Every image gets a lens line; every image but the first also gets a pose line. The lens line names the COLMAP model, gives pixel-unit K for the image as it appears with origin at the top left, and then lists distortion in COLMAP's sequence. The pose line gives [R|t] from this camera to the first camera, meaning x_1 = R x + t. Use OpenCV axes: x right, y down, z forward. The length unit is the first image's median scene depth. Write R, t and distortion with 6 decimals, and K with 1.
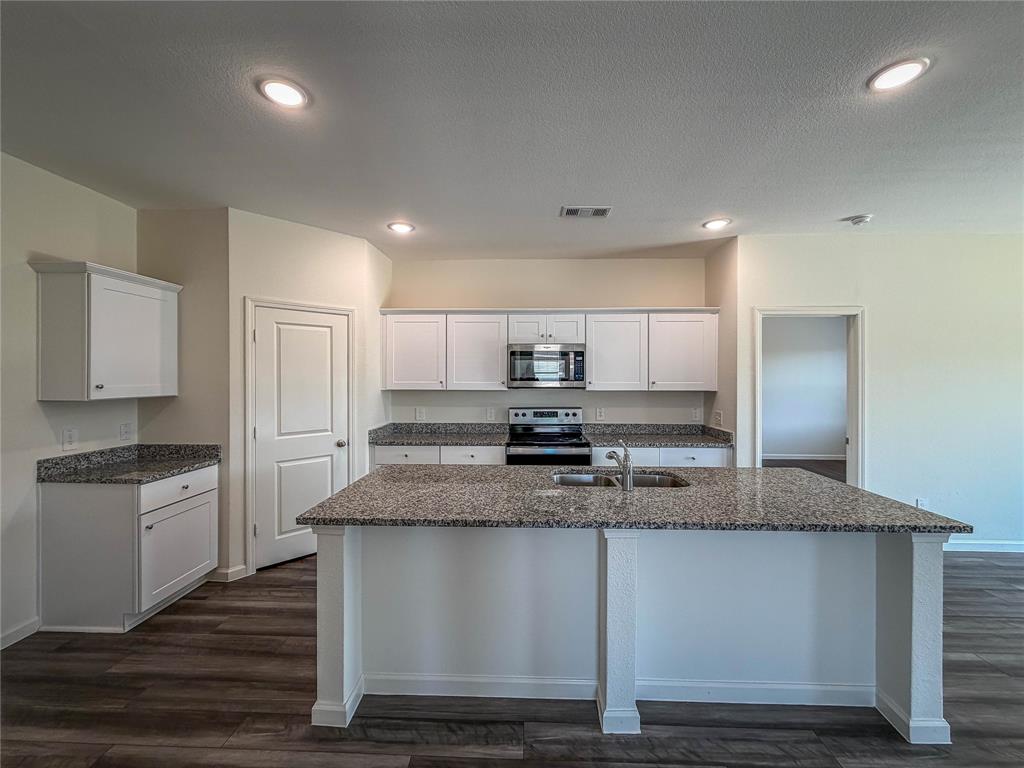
lens RADIAL K [[411.0, 0, 512.0], [0, 411.0, 384.0], [0, 0, 1]] dist [0.000882, -0.000032]
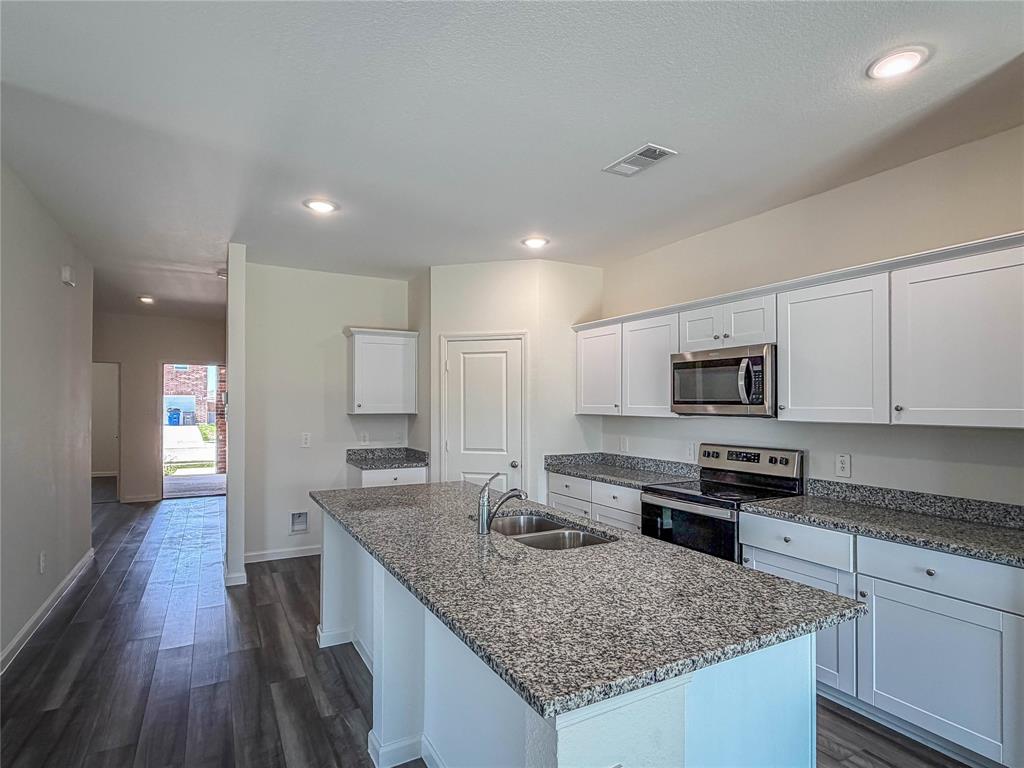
lens RADIAL K [[543.7, 0, 513.9], [0, 543.7, 409.6], [0, 0, 1]] dist [-0.000995, -0.000333]
pose [[0.516370, 0.010014, -0.856307, 0.711192], [-0.018488, 0.999829, 0.000544, 0.006975], [0.856166, 0.015551, 0.516467, 0.282734]]
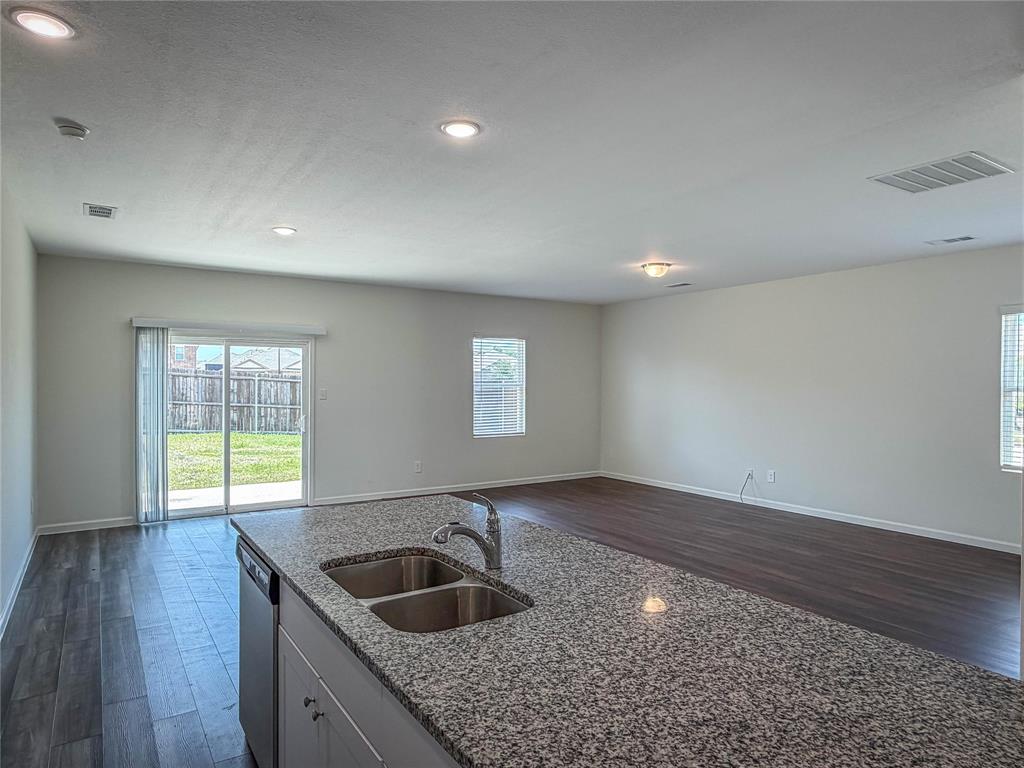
lens RADIAL K [[635.0, 0, 512.0], [0, 635.0, 384.0], [0, 0, 1]] dist [-0.002285, -0.000492]
pose [[-0.581004, -0.007342, 0.813868, -0.292970], [0.009331, 0.999834, 0.015681, -0.018170], [-0.813847, 0.016705, -0.580839, 0.880310]]
